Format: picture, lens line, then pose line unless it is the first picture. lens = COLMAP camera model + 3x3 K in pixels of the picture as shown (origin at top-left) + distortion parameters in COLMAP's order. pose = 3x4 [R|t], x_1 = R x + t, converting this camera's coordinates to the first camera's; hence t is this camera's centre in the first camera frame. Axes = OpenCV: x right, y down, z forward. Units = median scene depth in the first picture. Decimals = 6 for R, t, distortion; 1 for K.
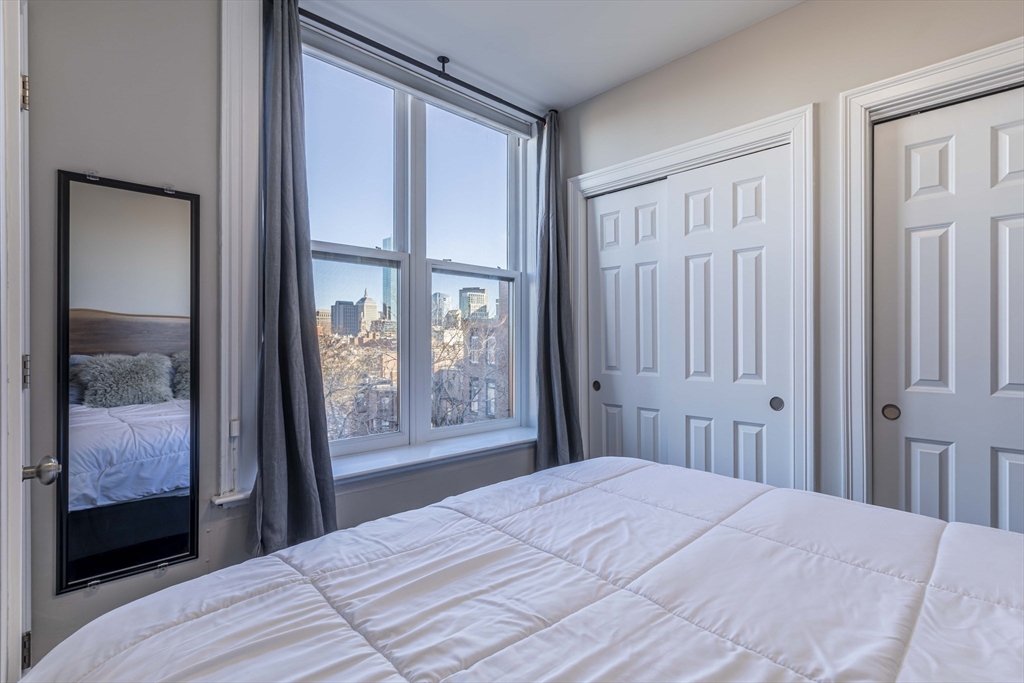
lens RADIAL K [[492.3, 0, 515.9], [0, 492.3, 336.8], [0, 0, 1]] dist [0.027928, -0.000016]
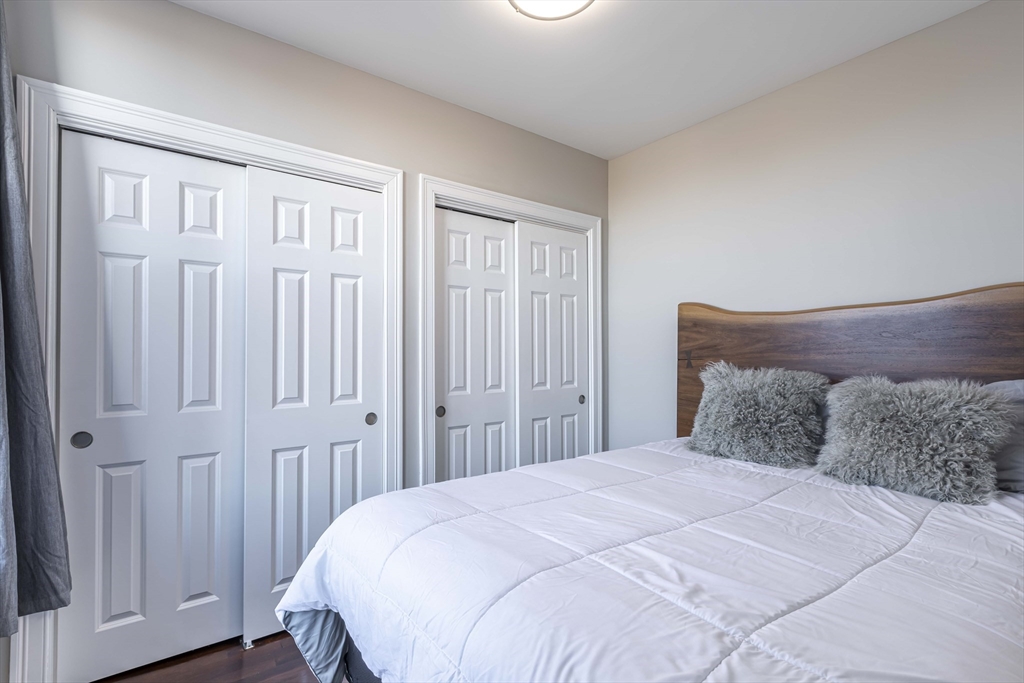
lens RADIAL K [[478.3, 0, 528.0], [0, 478.3, 348.5], [0, 0, 1]] dist [0.005034, 0.000203]
pose [[0.118756, 0.021318, 0.992695, -0.457244], [0.002999, 0.999757, -0.021828, 0.001000], [-0.992919, 0.005569, 0.118663, 0.472261]]
